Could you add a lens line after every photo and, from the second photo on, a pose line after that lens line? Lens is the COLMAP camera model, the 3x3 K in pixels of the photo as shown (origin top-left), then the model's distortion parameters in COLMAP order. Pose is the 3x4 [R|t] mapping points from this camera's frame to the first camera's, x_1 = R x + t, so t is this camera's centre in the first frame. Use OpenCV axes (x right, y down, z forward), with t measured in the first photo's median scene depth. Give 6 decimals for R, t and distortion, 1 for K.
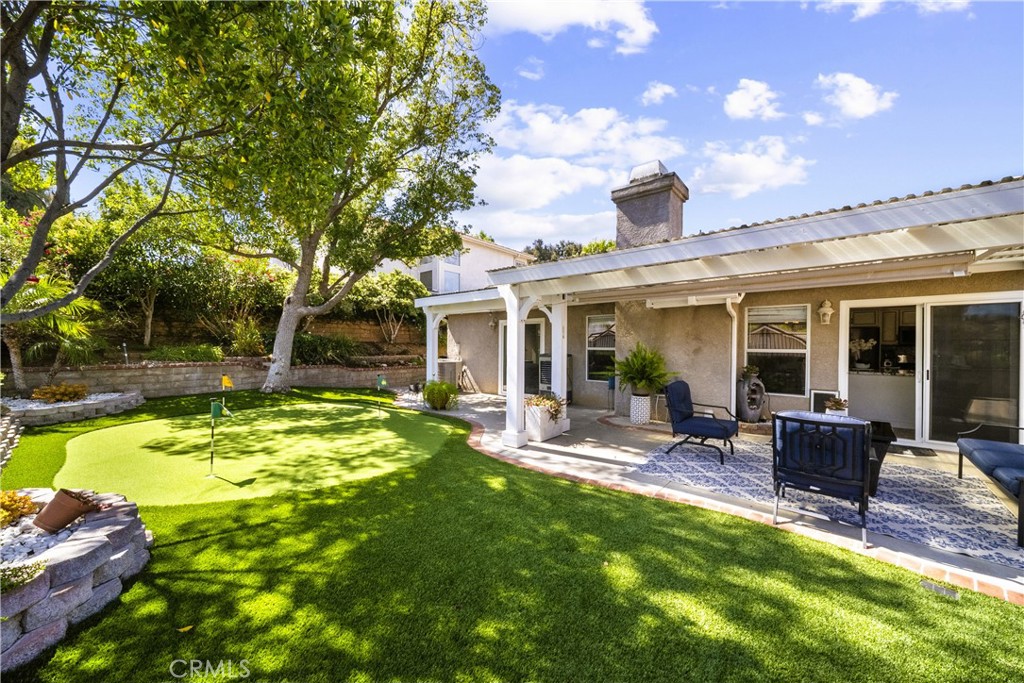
lens RADIAL K [[362.7, 0, 515.0], [0, 362.7, 347.4], [0, 0, 1]] dist [0.001040, -0.000229]
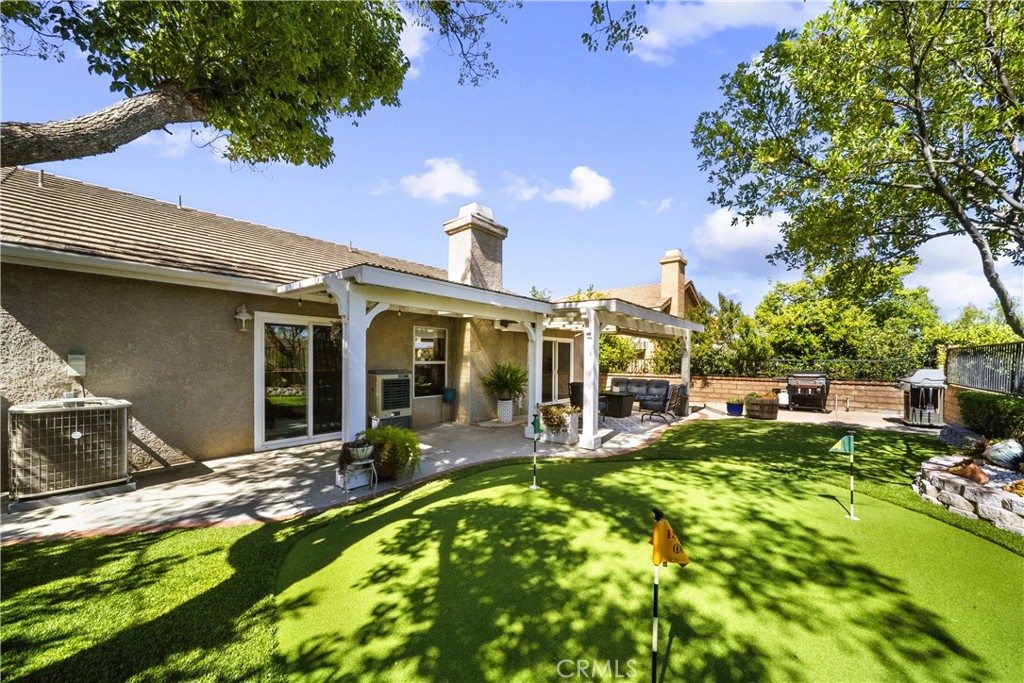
lens RADIAL K [[383.1, 0, 510.3], [0, 383.1, 361.6], [0, 0, 1]] dist [0.028258, -0.000014]
pose [[-0.028630, -0.019014, 0.999409, -0.953027], [-0.006985, 0.999798, 0.018821, -0.022723], [-0.999566, -0.006442, -0.028757, 1.004465]]
